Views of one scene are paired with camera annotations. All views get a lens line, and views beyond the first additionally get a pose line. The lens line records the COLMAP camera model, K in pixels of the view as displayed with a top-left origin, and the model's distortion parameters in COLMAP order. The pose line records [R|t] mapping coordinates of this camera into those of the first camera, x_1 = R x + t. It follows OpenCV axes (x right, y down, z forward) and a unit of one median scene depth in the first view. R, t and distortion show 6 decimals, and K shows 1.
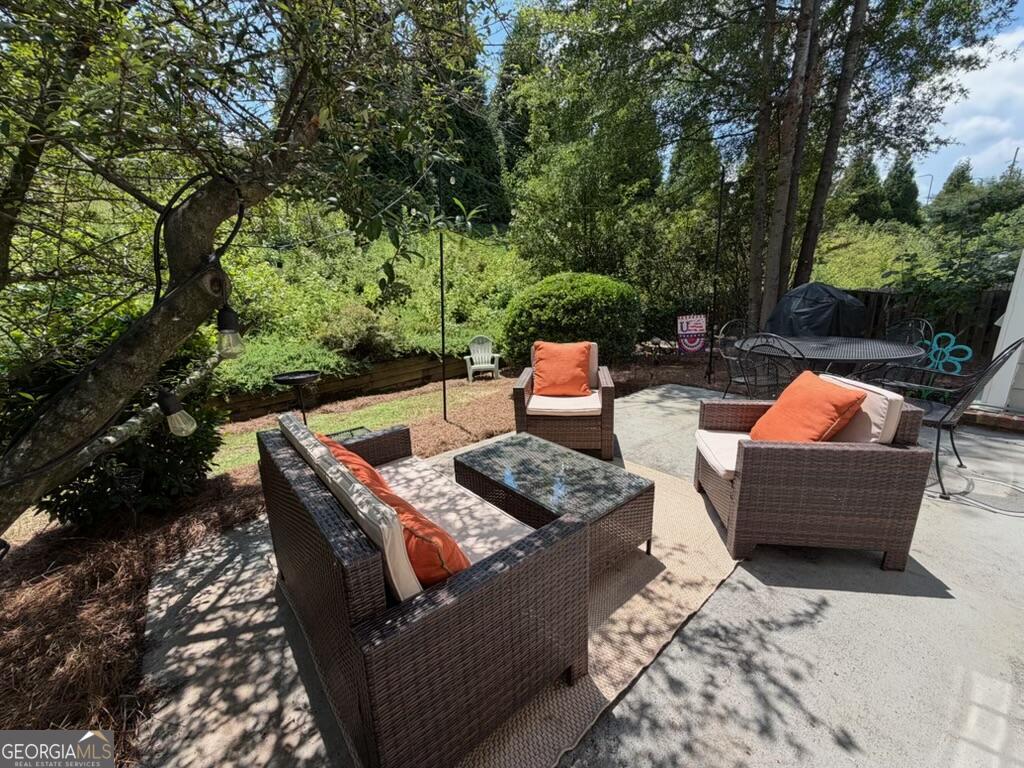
lens RADIAL K [[407.3, 0, 512.5], [0, 407.3, 381.8], [0, 0, 1]] dist [-0.001037, 0.000319]
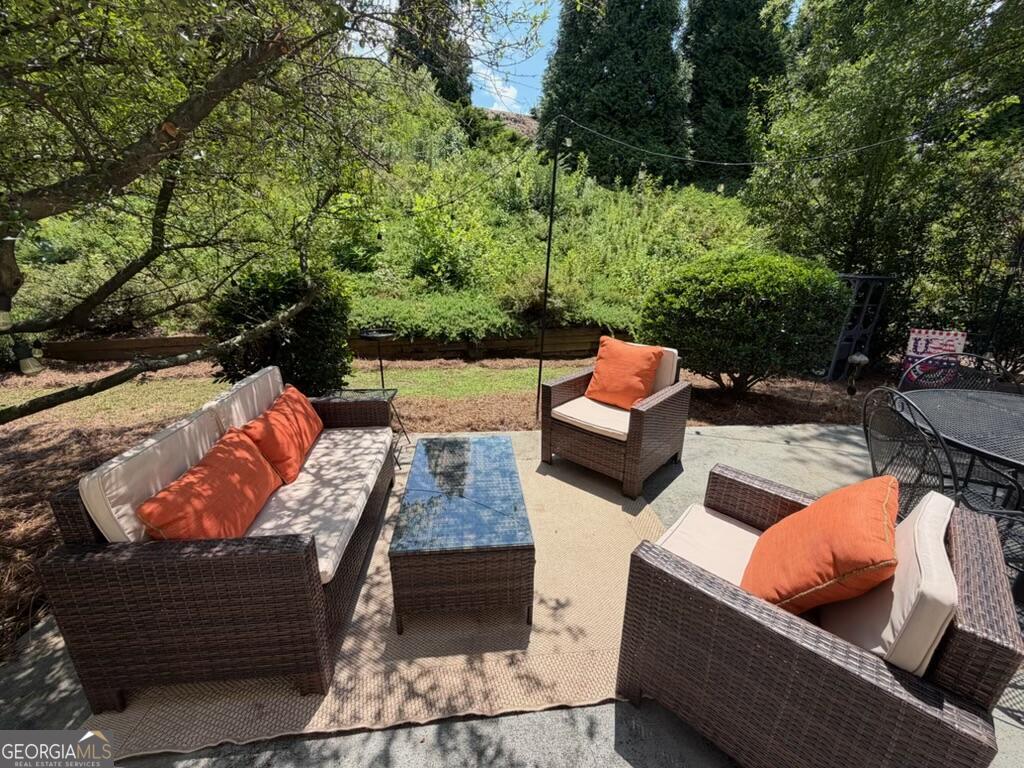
lens RADIAL K [[407.3, 0, 511.9], [0, 407.3, 384.6], [0, 0, 1]] dist [-0.001037, 0.000319]
pose [[0.823850, 0.221413, -0.521774, 0.263091], [-0.171057, 0.974749, 0.143543, -0.064020], [0.540381, -0.029005, 0.840921, 0.128216]]
